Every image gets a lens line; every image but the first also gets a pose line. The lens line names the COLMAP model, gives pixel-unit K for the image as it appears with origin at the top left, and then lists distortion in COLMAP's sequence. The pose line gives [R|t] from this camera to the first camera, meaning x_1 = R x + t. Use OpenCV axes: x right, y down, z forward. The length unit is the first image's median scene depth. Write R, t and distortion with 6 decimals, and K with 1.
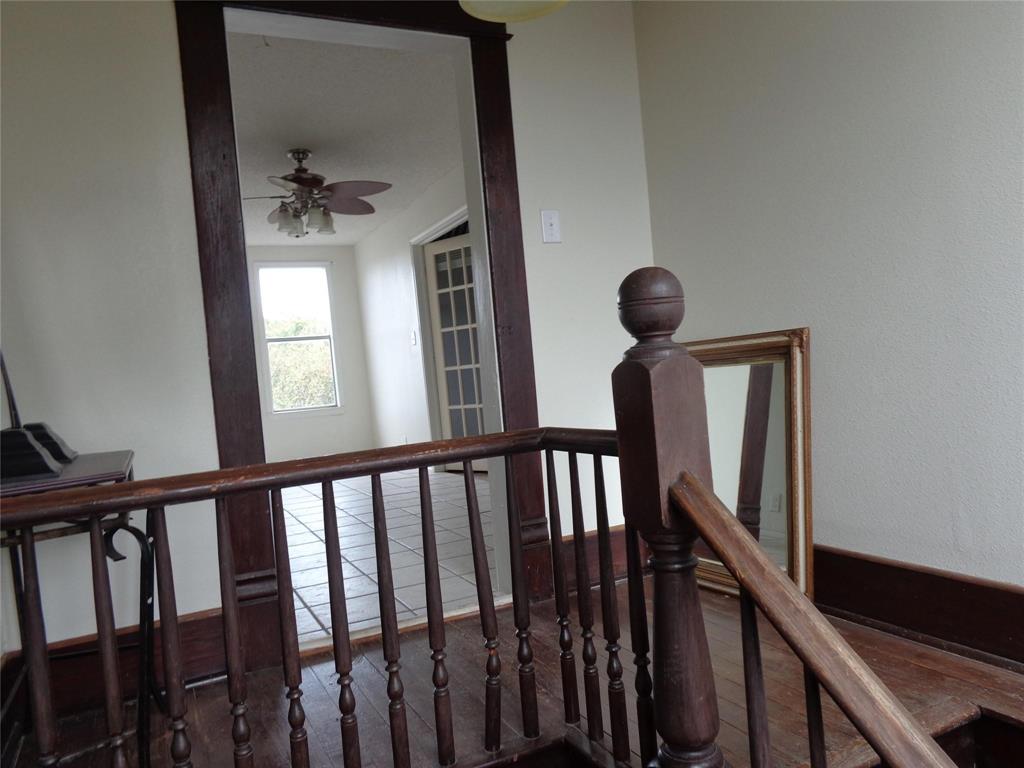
lens RADIAL K [[772.9, 0, 512.3], [0, 772.9, 383.3], [0, 0, 1]] dist [0.003476, 0.000204]
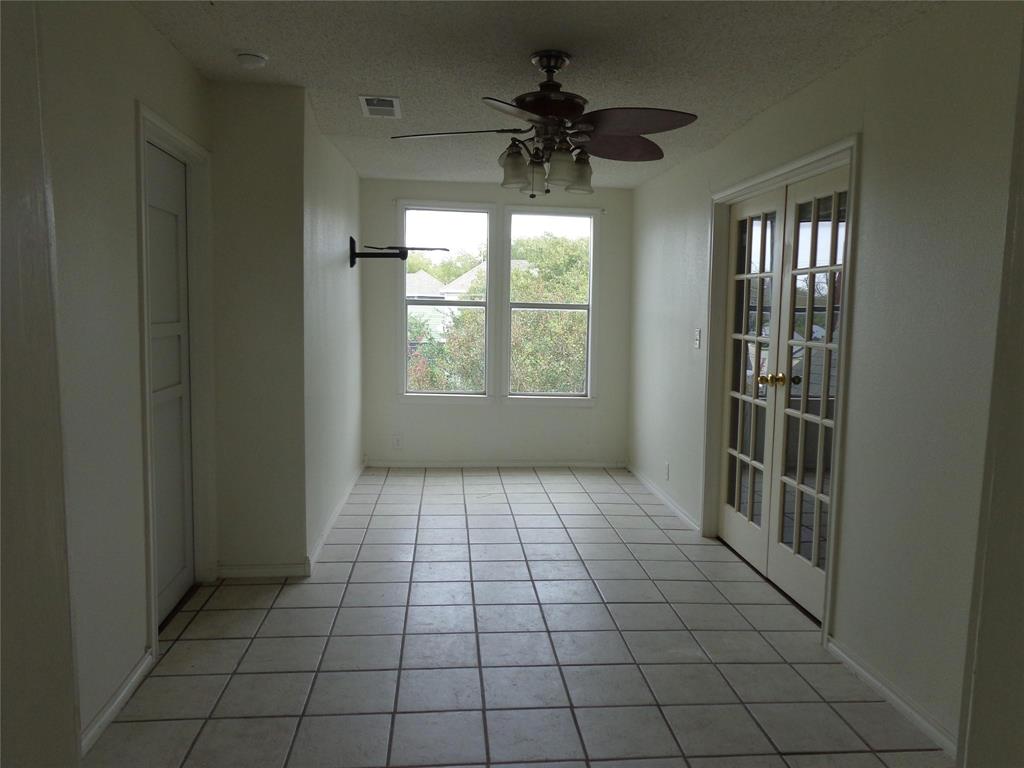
lens RADIAL K [[772.9, 0, 514.0], [0, 772.9, 385.1], [0, 0, 1]] dist [0.003476, 0.000204]
pose [[0.933655, 0.143600, -0.328127, -0.065898], [-0.109448, 0.986676, 0.120380, -0.113222], [0.341041, -0.076480, 0.936932, 0.399862]]
